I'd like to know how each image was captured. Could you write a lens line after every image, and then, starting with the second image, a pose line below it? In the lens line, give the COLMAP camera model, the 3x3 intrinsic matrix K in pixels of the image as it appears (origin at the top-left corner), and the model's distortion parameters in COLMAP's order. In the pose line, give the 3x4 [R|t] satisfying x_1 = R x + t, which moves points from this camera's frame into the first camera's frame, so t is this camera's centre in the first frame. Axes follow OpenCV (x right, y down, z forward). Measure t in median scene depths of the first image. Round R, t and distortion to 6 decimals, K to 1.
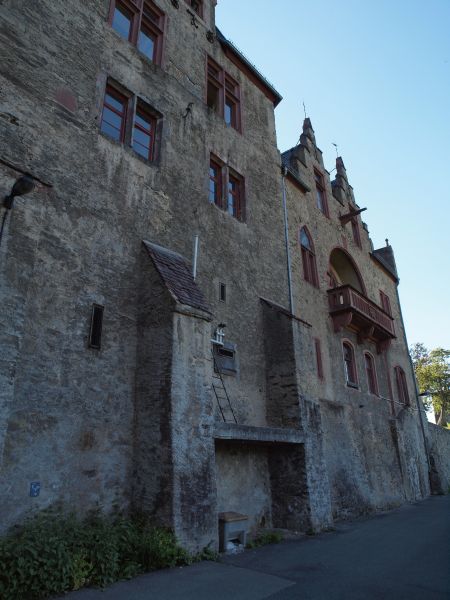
lens RADIAL K [[429.0, 0, 224.6], [0, 429.0, 303.0], [0, 0, 1]] dist [-0.103331, 0.070329]
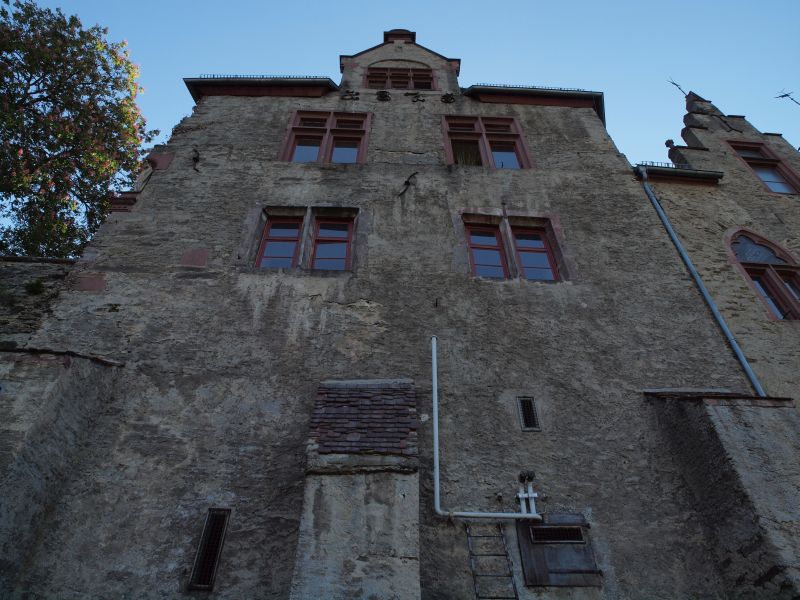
lens RADIAL K [[571.9, 0, 400.2], [0, 571.9, 296.4], [0, 0, 1]] dist [-0.103331, 0.070329]
pose [[0.692138, -0.518866, -0.501720, 0.352443], [0.261659, 0.828223, -0.495561, 0.180674], [0.672666, 0.211717, 0.709011, 0.502860]]
